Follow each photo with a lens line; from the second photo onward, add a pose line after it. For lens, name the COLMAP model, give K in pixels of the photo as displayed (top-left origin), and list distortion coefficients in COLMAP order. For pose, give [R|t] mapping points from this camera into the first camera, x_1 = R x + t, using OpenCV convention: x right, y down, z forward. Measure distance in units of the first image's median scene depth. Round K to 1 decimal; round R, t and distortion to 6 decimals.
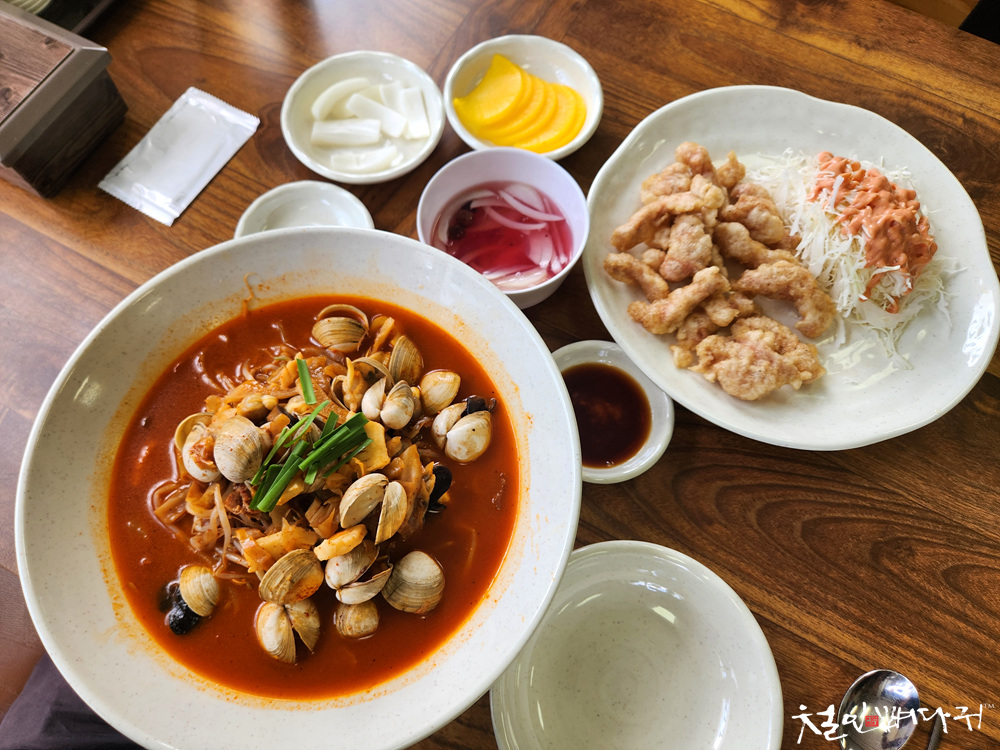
lens RADIAL K [[741.3, 0, 500.0], [0, 741.3, 375.0], [0, 0, 1]] dist [0.046654, -0.001146]
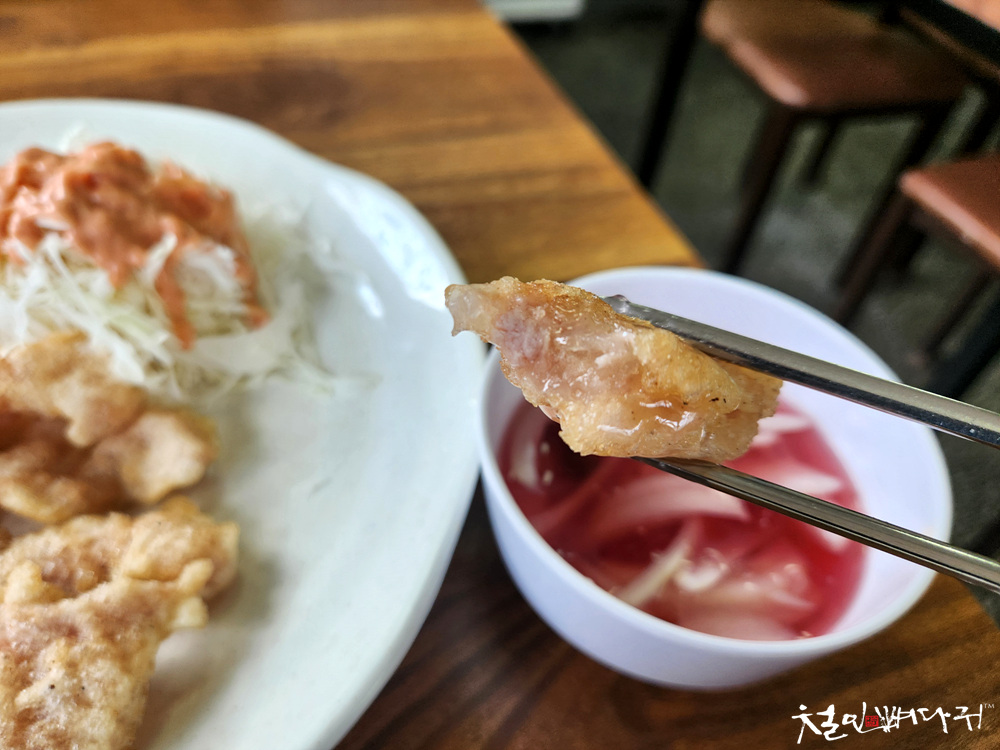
lens RADIAL K [[751.3, 0, 500.0], [0, 751.3, 375.0], [0, 0, 1]] dist [-0.007088, -0.003743]
pose [[0.550738, -0.621765, 0.556863, 0.353125], [0.753833, 0.656956, -0.012017, 0.050698], [-0.358362, 0.426400, 0.830518, 0.624768]]
